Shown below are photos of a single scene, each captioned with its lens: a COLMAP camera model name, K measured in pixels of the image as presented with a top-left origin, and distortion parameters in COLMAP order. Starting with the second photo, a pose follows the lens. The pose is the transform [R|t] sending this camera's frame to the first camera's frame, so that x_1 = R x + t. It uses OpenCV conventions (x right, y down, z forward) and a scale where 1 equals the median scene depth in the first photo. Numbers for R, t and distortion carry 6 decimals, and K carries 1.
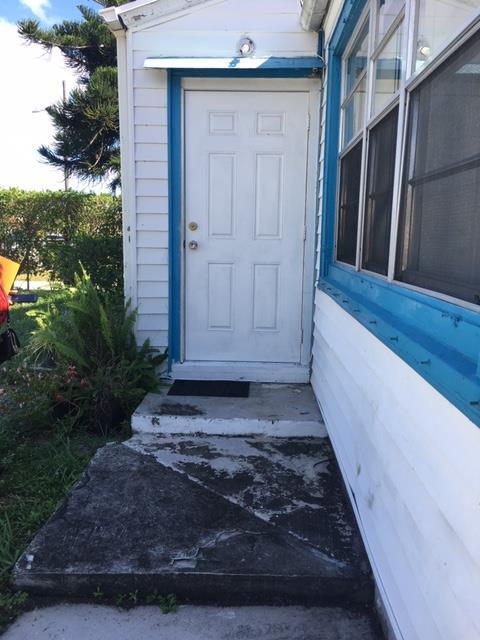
lens RADIAL K [[552.8, 0, 240.1], [0, 552.8, 321.5], [0, 0, 1]] dist [0.034304, -0.023196]
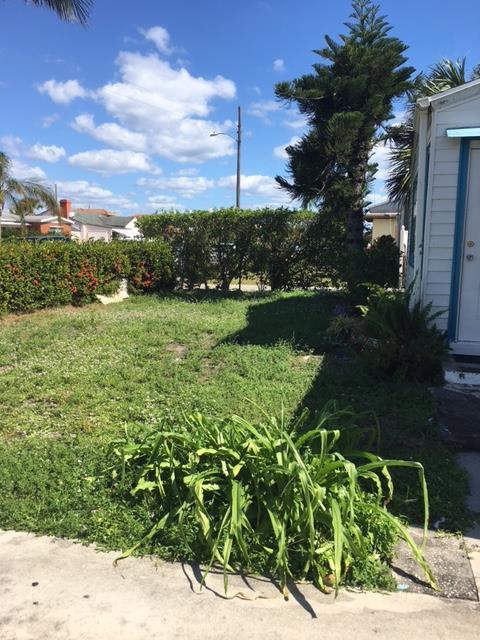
lens RADIAL K [[552.8, 0, 240.5], [0, 552.8, 318.5], [0, 0, 1]] dist [0.034304, -0.023196]
pose [[0.973018, 0.025870, -0.229275, -0.324610], [-0.029540, 0.999484, -0.012590, 0.050462], [0.228831, 0.019024, 0.973280, -0.497142]]
